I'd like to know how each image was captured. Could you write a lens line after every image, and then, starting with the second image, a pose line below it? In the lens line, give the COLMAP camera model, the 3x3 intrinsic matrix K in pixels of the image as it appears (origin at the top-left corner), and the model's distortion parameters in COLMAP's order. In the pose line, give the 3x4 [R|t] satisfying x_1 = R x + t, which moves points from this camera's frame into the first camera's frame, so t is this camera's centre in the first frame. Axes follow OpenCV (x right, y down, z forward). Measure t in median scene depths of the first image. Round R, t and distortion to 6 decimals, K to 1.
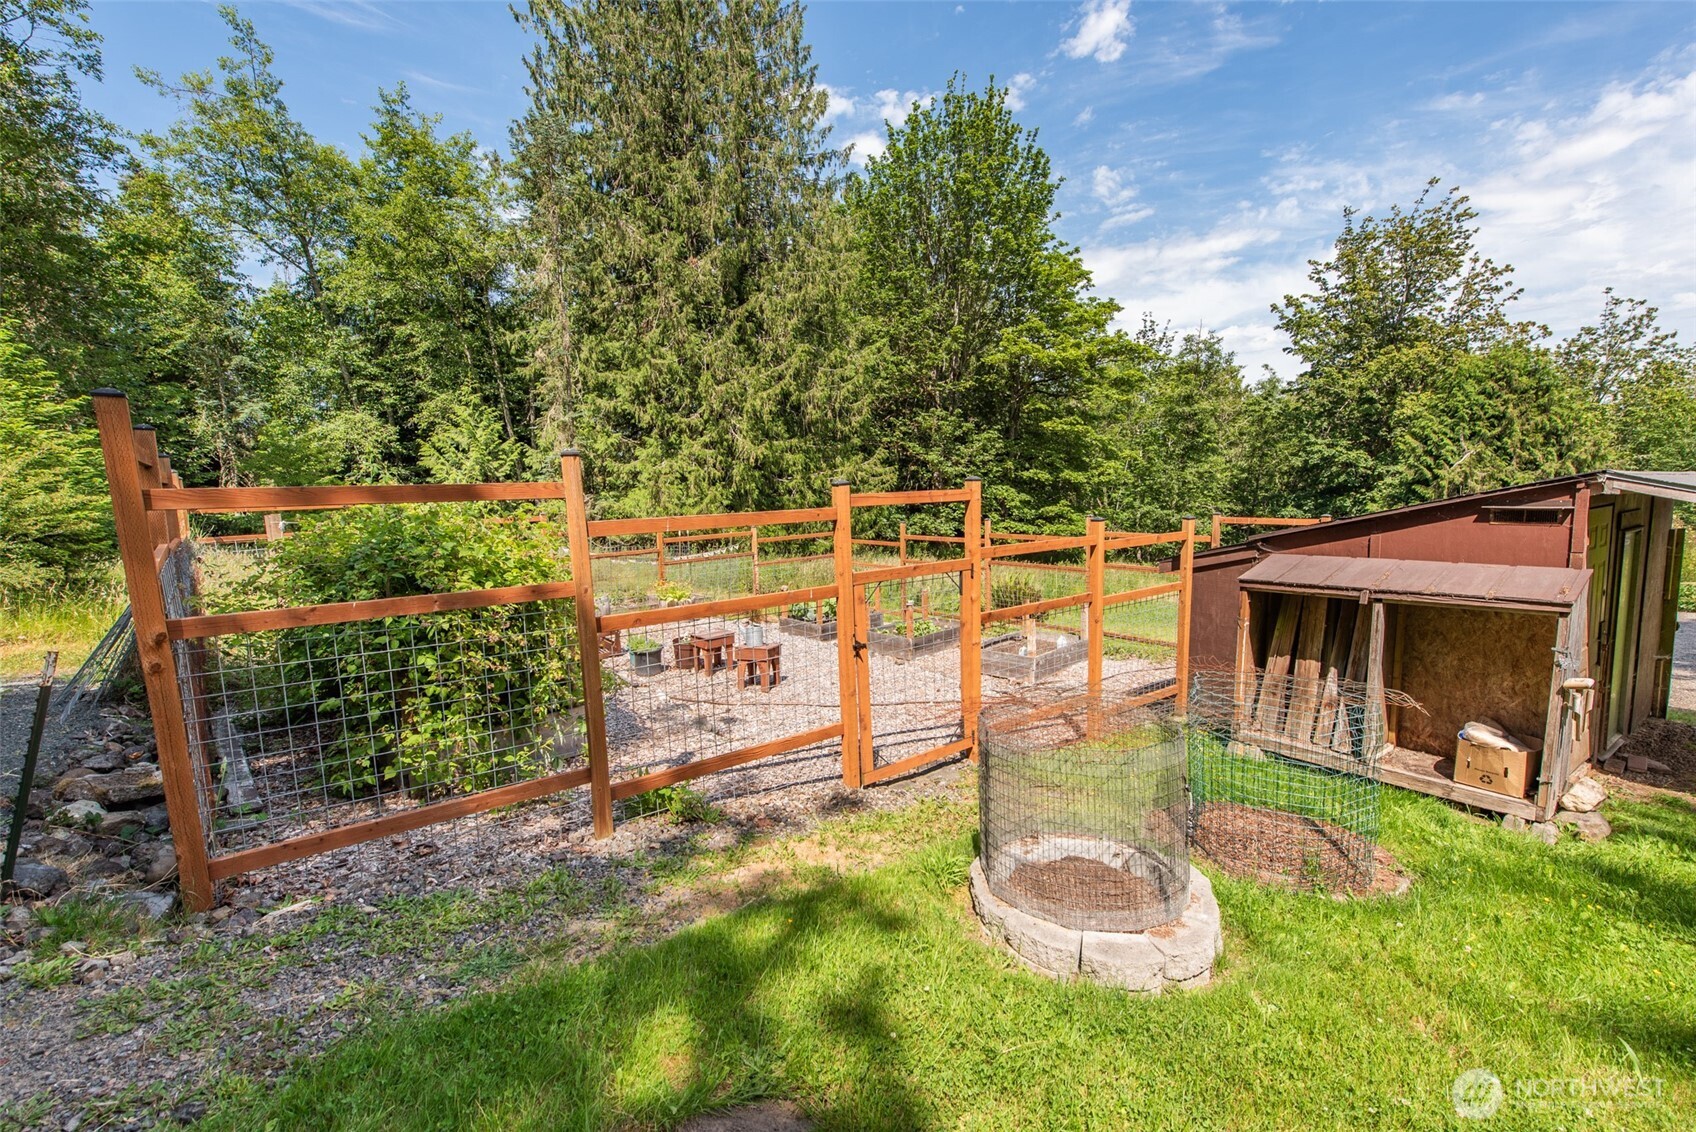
lens RADIAL K [[666.2, 0, 848.6], [0, 666.2, 563.5], [0, 0, 1]] dist [0.017220, -0.004048]
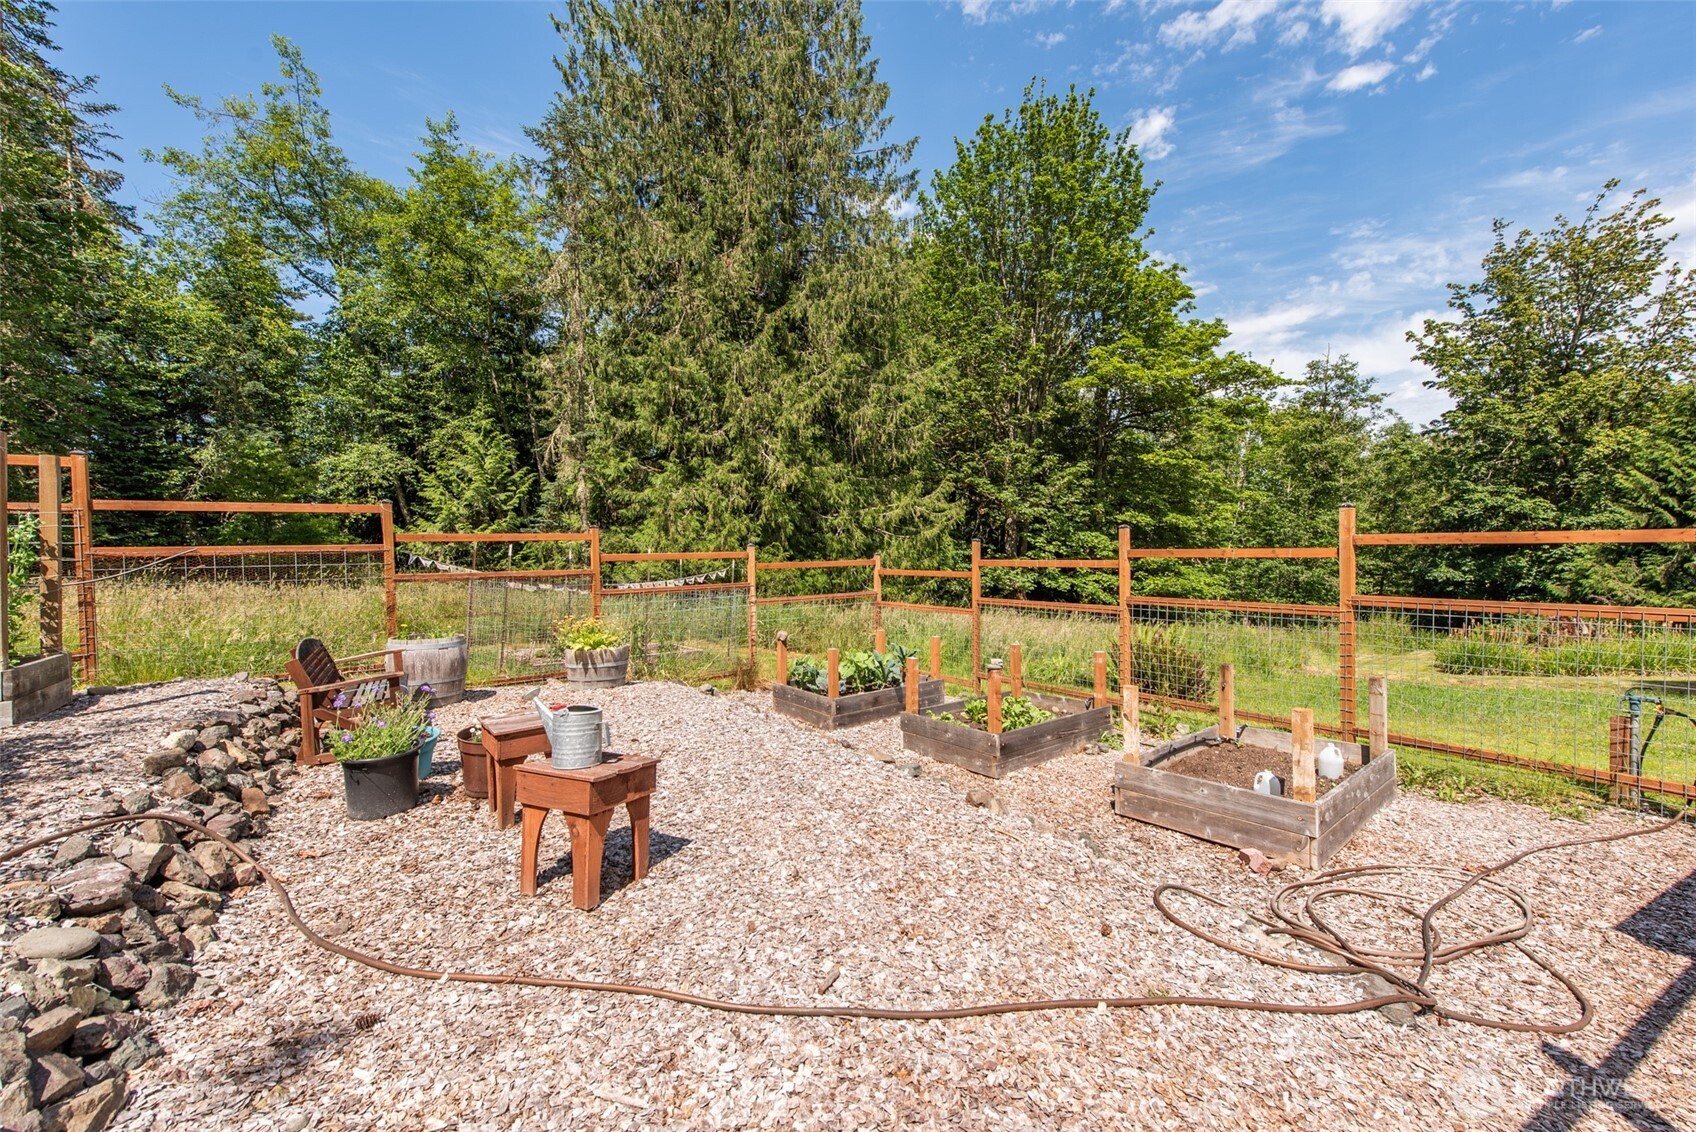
lens RADIAL K [[666.2, 0, 847.2], [0, 666.2, 565.8], [0, 0, 1]] dist [0.017220, -0.004048]
pose [[0.994918, 0.013635, -0.099760, 0.009845], [-0.022817, 0.995544, -0.091492, 0.010909], [0.098068, 0.093303, 0.990796, 0.151622]]
